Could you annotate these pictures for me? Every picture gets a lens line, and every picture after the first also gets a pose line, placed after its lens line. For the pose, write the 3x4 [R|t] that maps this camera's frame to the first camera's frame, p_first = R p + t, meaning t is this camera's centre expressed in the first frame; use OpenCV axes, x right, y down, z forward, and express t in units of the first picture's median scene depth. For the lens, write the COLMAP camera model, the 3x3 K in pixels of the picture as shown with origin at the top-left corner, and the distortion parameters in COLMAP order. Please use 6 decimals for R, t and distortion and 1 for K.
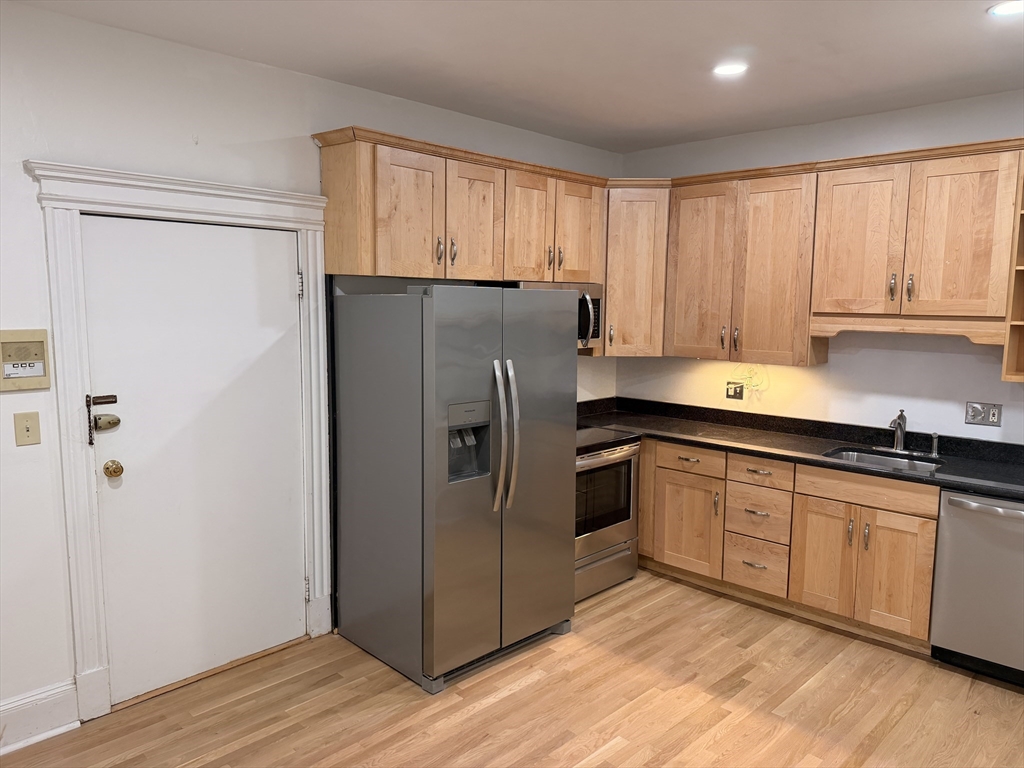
lens RADIAL K [[714.4, 0, 508.3], [0, 714.4, 387.1], [0, 0, 1]] dist [0.110757, -0.138461]
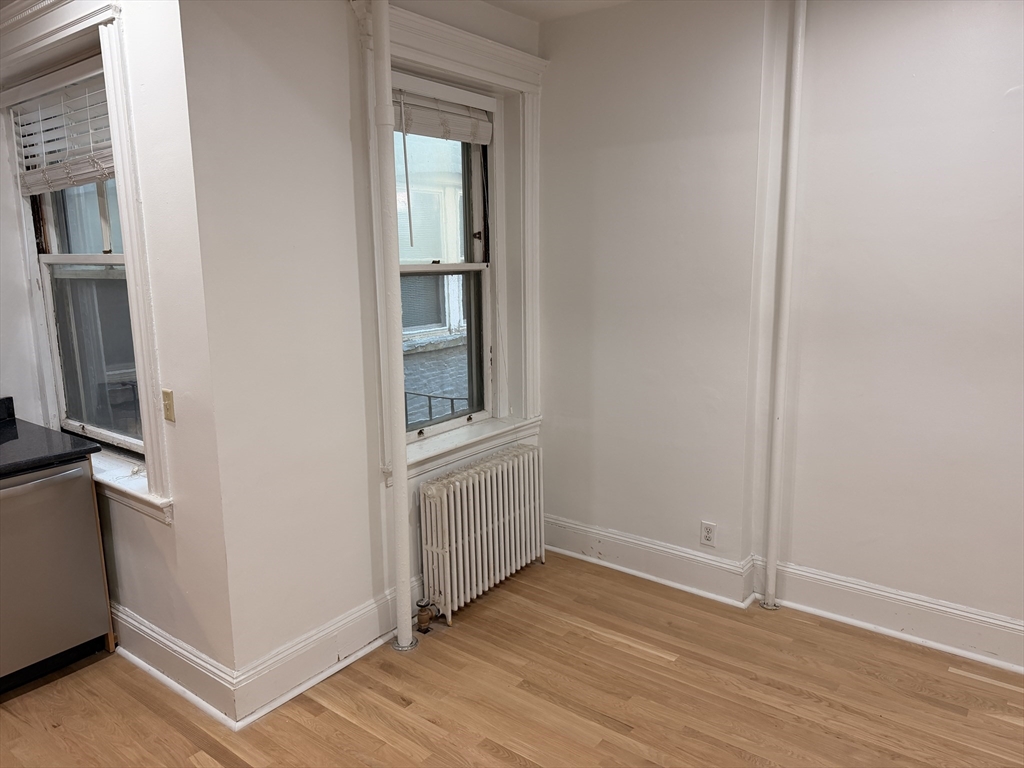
lens RADIAL K [[724.4, 0, 511.7], [0, 724.4, 377.3], [0, 0, 1]] dist [-0.000464, -0.007602]
pose [[-0.118701, -0.179945, 0.976489, -0.131609], [0.138855, 0.970769, 0.195770, -0.030319], [-0.983173, 0.158829, -0.090245, 0.378504]]
